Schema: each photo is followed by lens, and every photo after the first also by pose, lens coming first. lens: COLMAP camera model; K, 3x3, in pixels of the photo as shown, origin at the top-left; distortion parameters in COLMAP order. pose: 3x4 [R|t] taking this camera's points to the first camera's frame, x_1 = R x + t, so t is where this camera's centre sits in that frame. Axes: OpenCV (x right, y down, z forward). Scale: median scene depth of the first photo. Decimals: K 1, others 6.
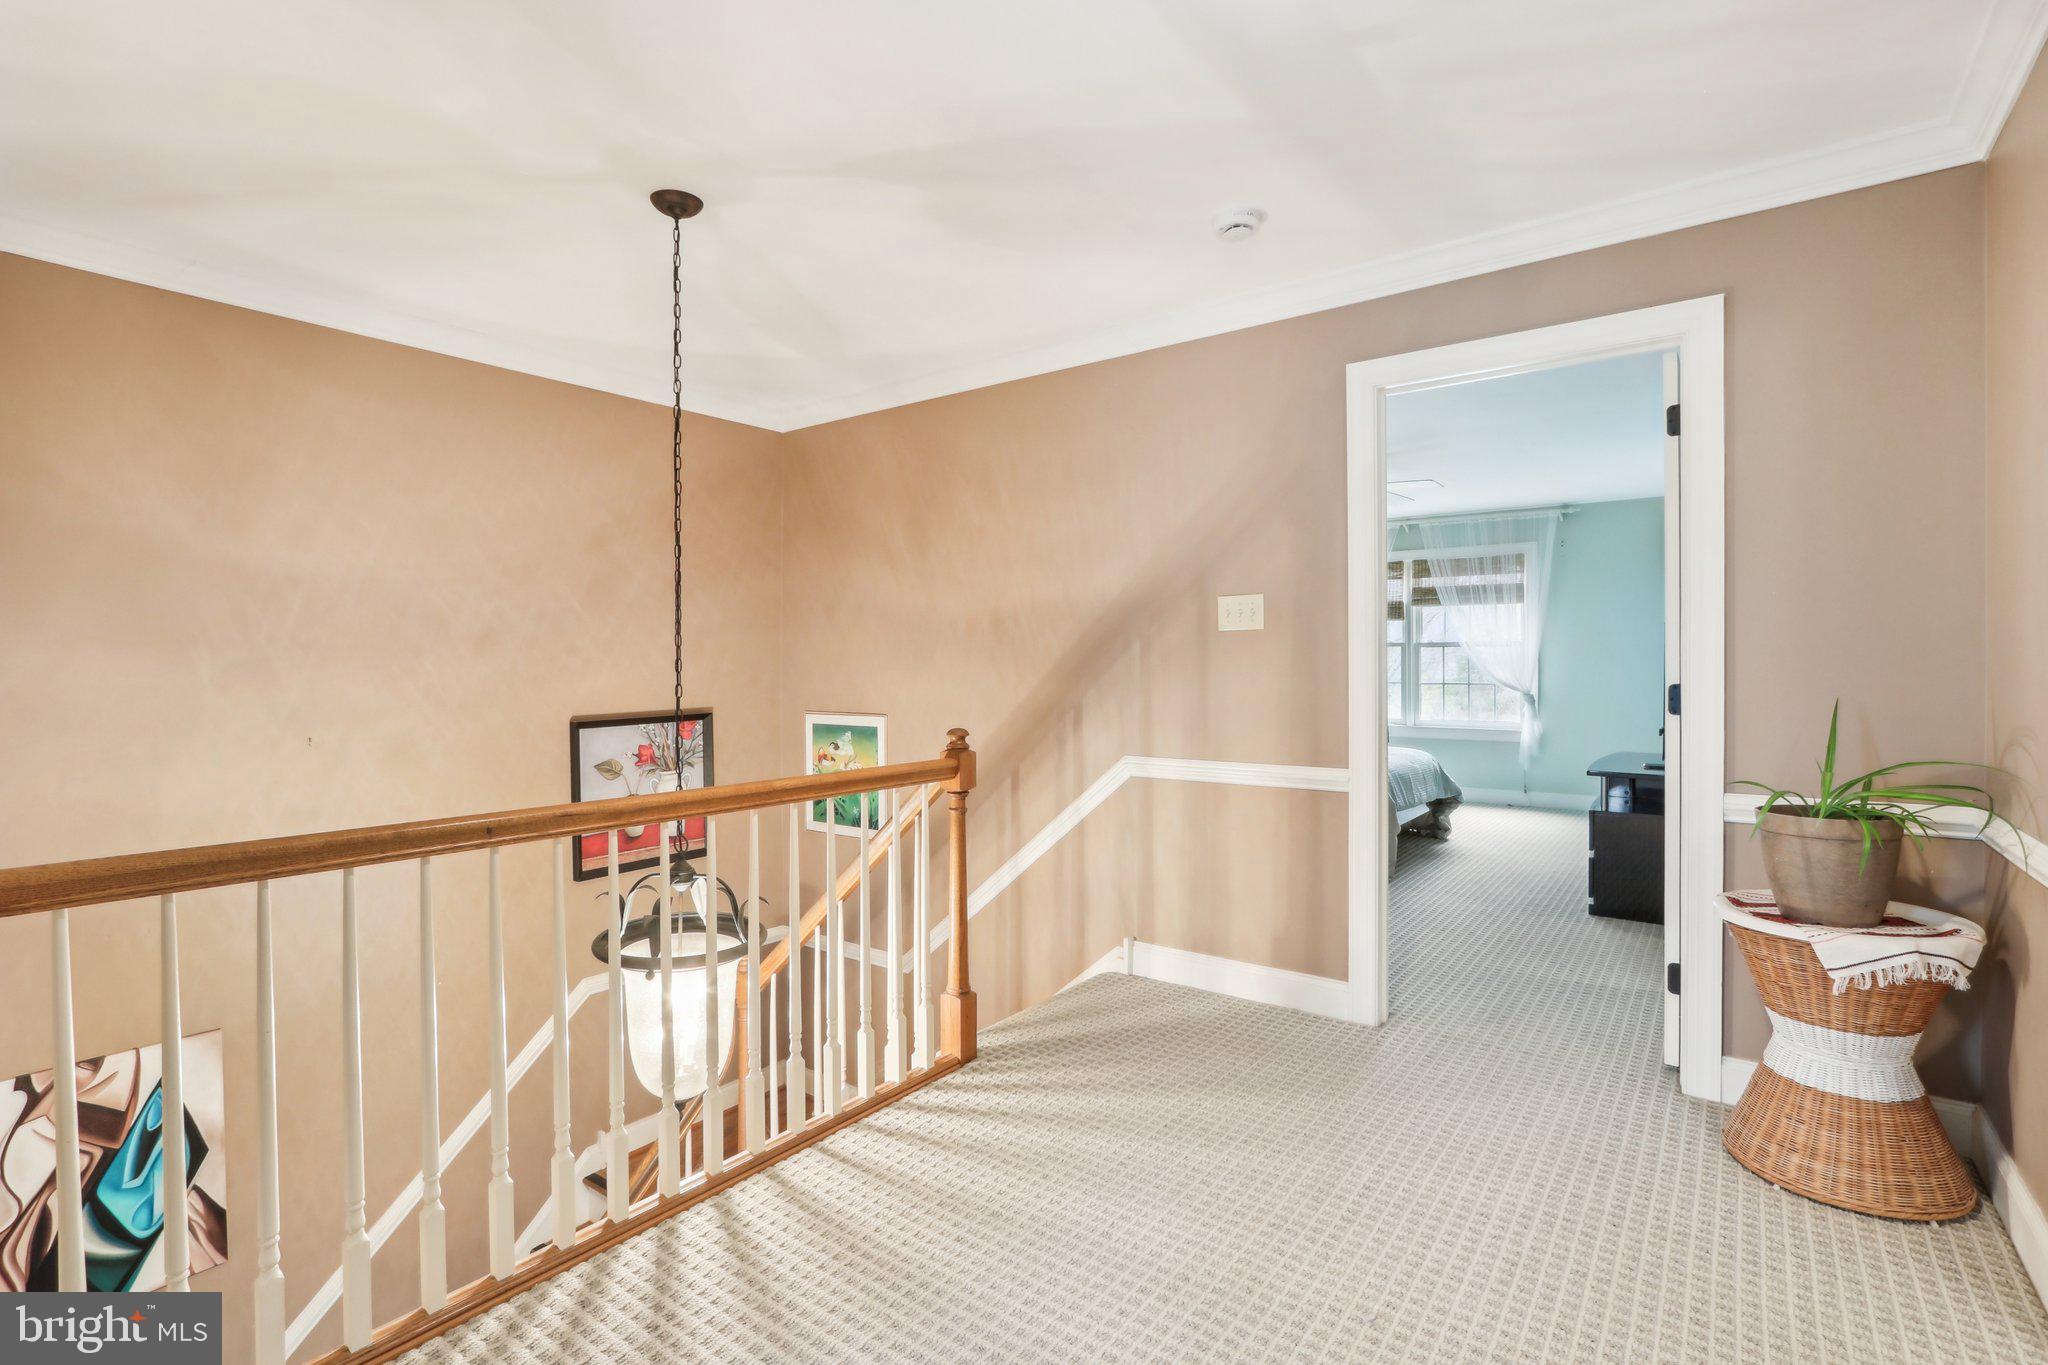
lens RADIAL K [[942.2, 0, 1013.4], [0, 942.2, 680.4], [0, 0, 1]] dist [-0.018363, 0.002383]
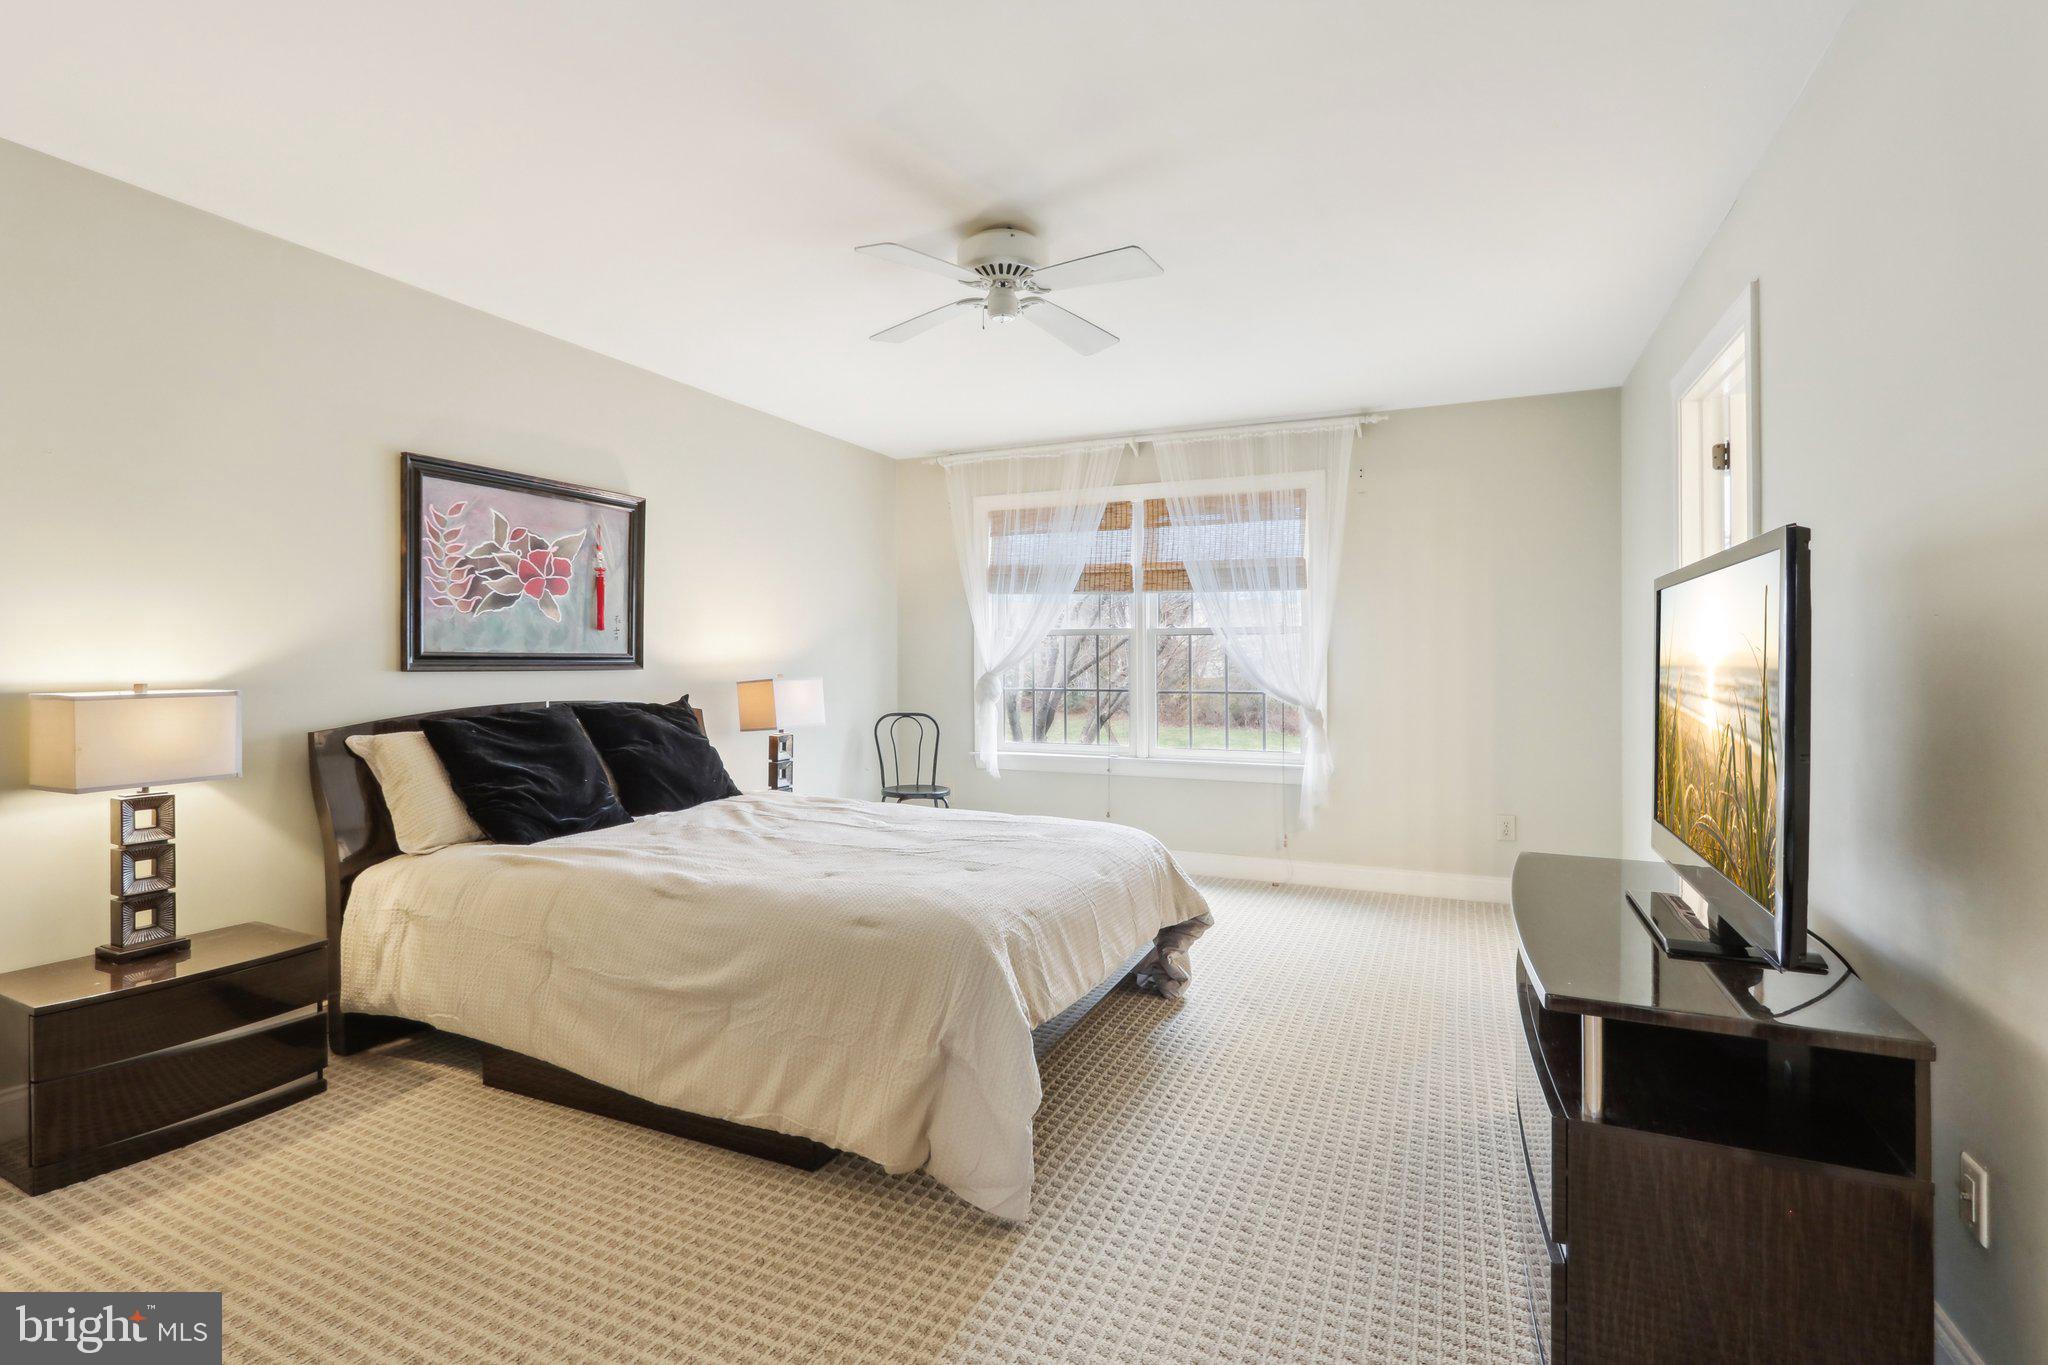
lens RADIAL K [[942.2, 0, 1022.6], [0, 942.2, 677.8], [0, 0, 1]] dist [-0.018363, 0.002383]
pose [[0.975106, -0.004480, 0.221696, 0.214659], [0.006522, 0.999943, -0.008477, -0.002787], [-0.221645, 0.009712, 0.975079, 0.420169]]
